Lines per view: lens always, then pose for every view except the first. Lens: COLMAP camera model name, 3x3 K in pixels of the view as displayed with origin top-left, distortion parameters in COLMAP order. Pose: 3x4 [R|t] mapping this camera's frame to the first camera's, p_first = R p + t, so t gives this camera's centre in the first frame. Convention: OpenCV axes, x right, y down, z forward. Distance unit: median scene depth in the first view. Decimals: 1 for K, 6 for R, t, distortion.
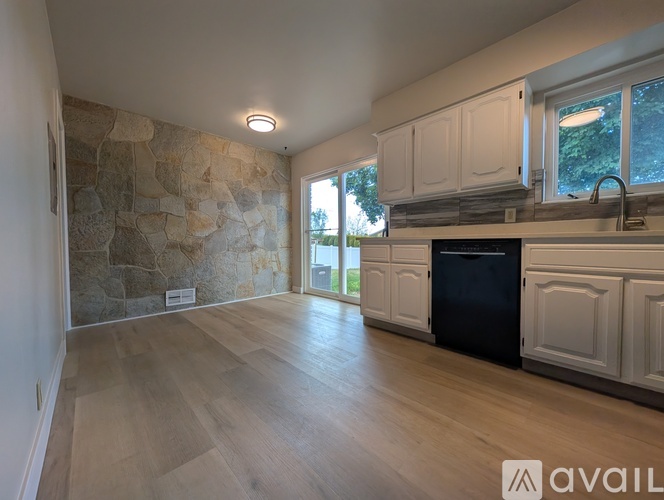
lens RADIAL K [[256.6, 0, 331.7], [0, 256.6, 249.2], [0, 0, 1]] dist [-0.000376, -0.000059]
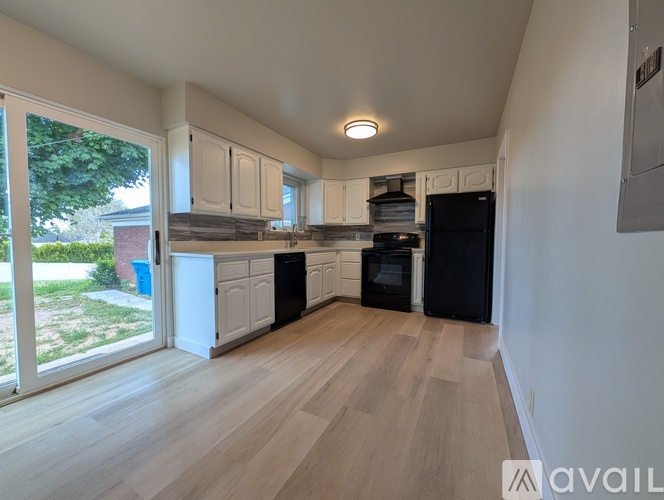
lens RADIAL K [[256.6, 0, 331.5], [0, 256.6, 250.7], [0, 0, 1]] dist [-0.000376, -0.000059]
pose [[-0.316664, -0.038318, 0.947764, -0.929119], [0.022461, 0.998601, 0.047878, -0.104826], [-0.948272, 0.036449, -0.315360, 1.066276]]
